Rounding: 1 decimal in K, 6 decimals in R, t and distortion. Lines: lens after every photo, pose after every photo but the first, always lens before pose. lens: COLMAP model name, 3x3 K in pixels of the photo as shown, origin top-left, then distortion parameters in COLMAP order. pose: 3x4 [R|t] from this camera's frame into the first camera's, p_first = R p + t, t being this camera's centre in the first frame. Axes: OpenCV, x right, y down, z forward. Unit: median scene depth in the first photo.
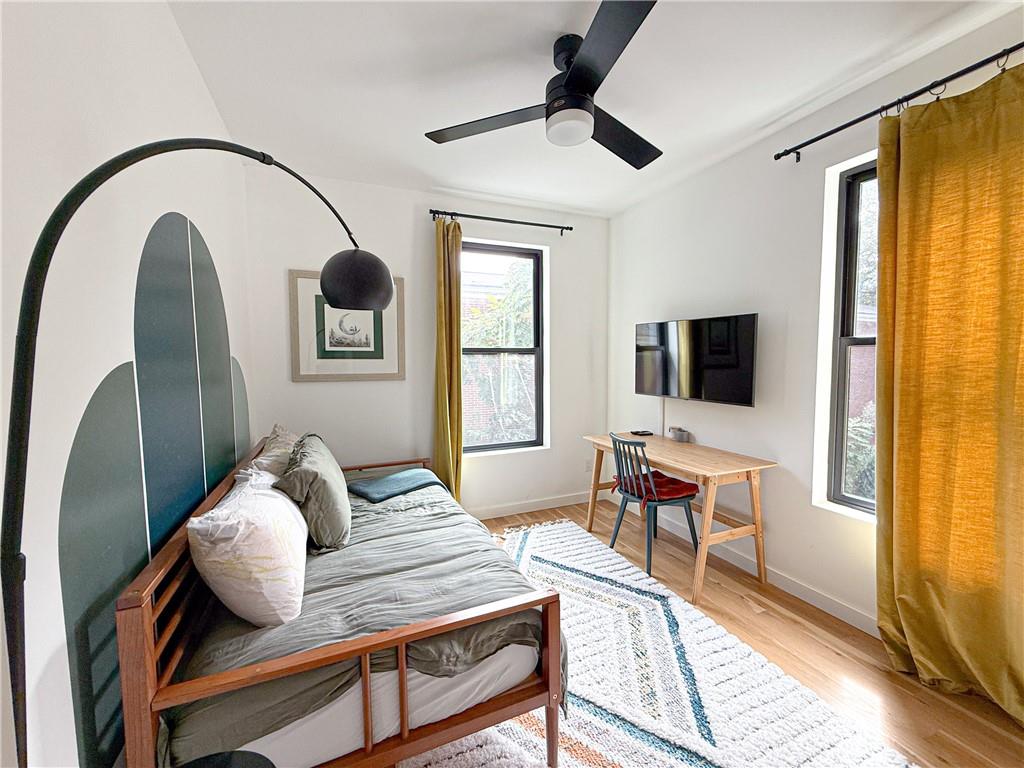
lens RADIAL K [[406.9, 0, 508.5], [0, 406.9, 383.0], [0, 0, 1]] dist [-0.000275, 0.000389]
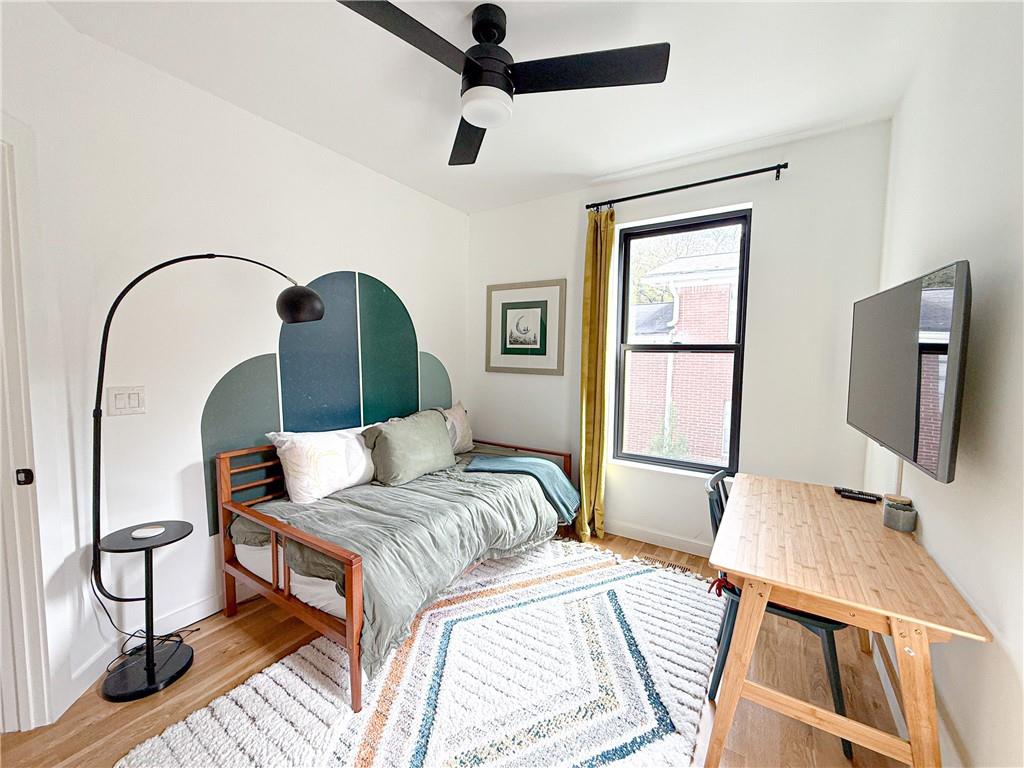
lens RADIAL K [[406.9, 0, 510.9], [0, 406.9, 382.8], [0, 0, 1]] dist [-0.000275, 0.000389]
pose [[0.562180, 0.072590, -0.823823, 0.578262], [-0.065676, 0.996913, 0.043024, -0.027611], [0.824403, 0.029918, 0.565212, 0.317209]]
